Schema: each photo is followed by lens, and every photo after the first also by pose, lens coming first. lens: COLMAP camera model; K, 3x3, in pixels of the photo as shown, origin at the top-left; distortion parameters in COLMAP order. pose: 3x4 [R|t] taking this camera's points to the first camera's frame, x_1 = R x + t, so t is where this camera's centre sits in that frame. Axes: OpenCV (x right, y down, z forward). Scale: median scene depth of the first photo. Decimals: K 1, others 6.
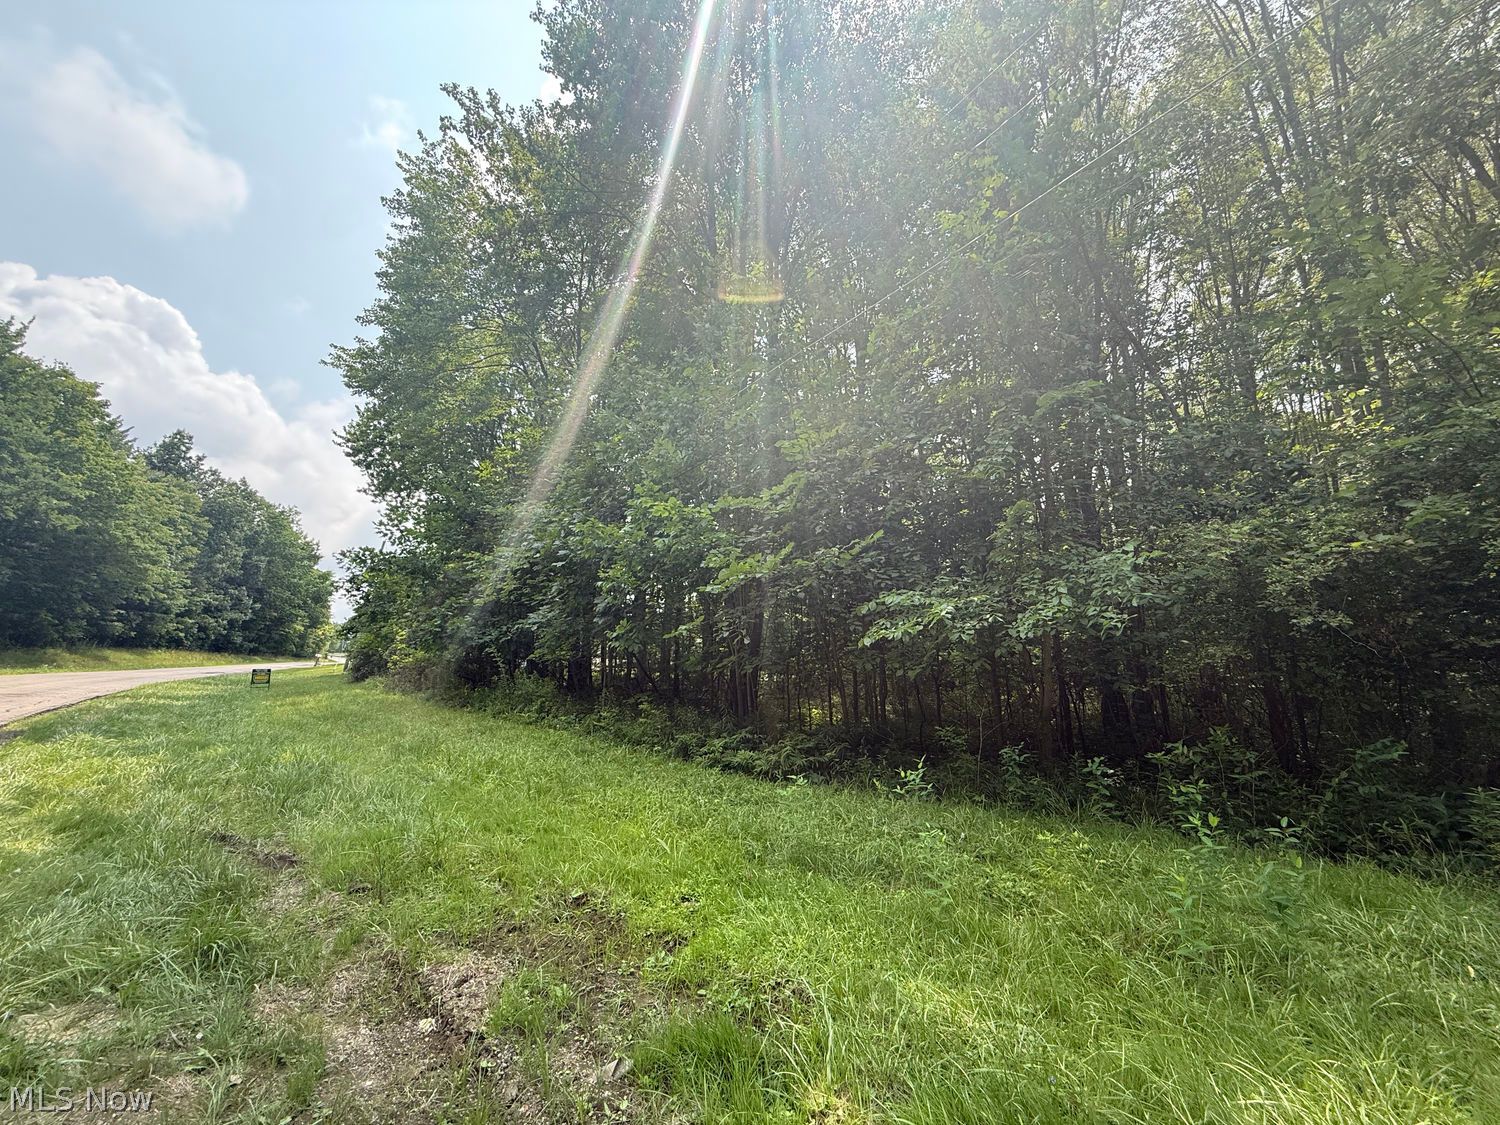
lens RADIAL K [[600.5, 0, 748.0], [0, 600.5, 568.5], [0, 0, 1]] dist [0.000821, 0.000268]
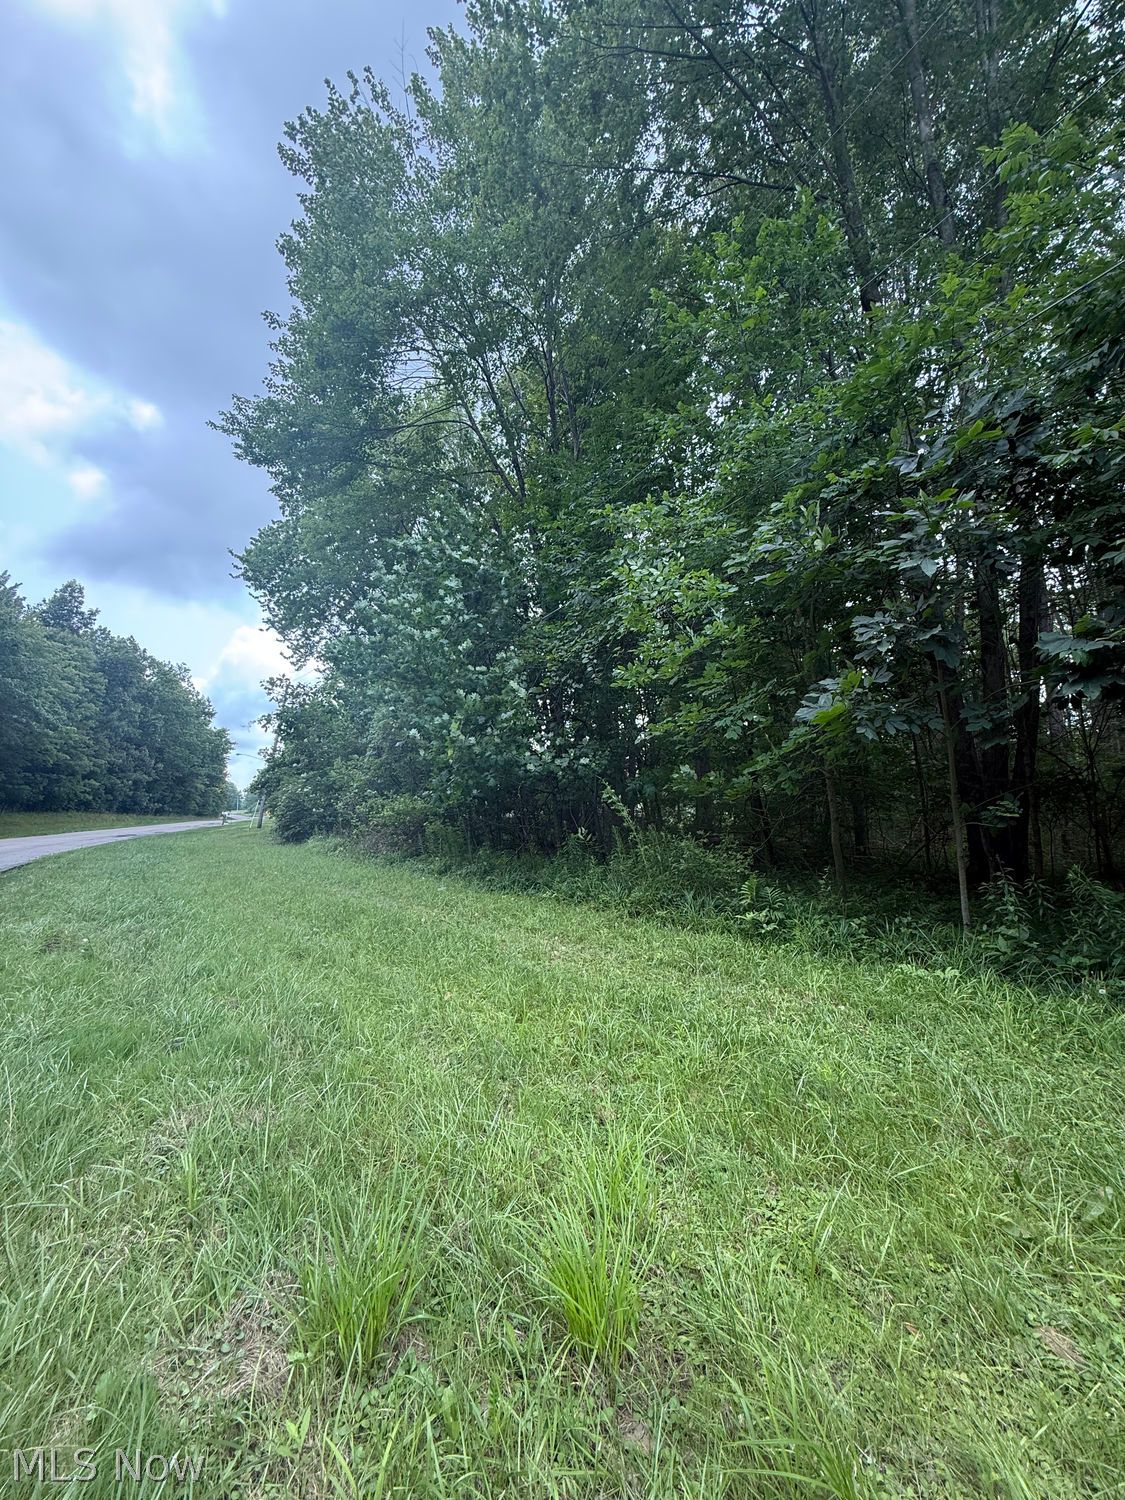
lens RADIAL K [[600.5, 0, 565.4], [0, 600.5, 756.0], [0, 0, 1]] dist [0.000821, 0.000268]
pose [[0.995629, -0.040422, -0.084192, -0.167967], [0.046123, 0.996693, 0.066903, 0.027090], [0.081210, -0.070494, 0.994201, 0.185463]]
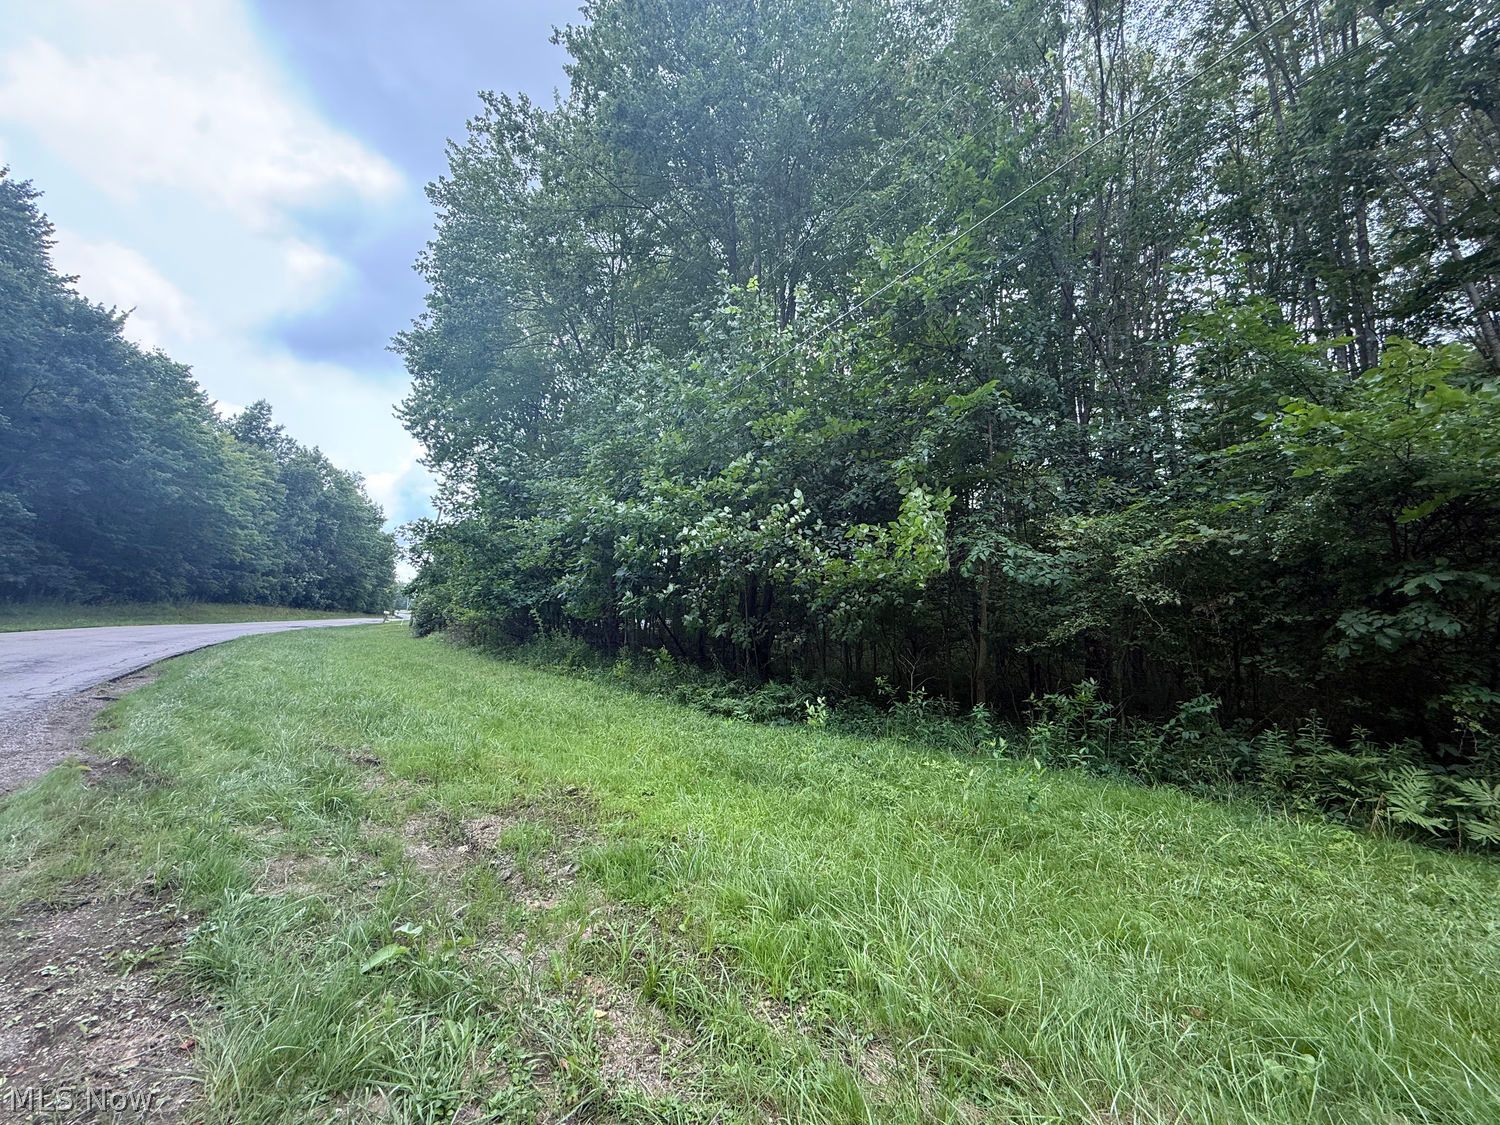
lens RADIAL K [[600.5, 0, 751.3], [0, 600.5, 567.2], [0, 0, 1]] dist [0.000821, 0.000268]
pose [[0.997396, 0.008037, -0.071667, 0.032049], [-0.003683, 0.998150, 0.060690, -0.008226], [0.072022, -0.060268, 0.995581, -0.046295]]
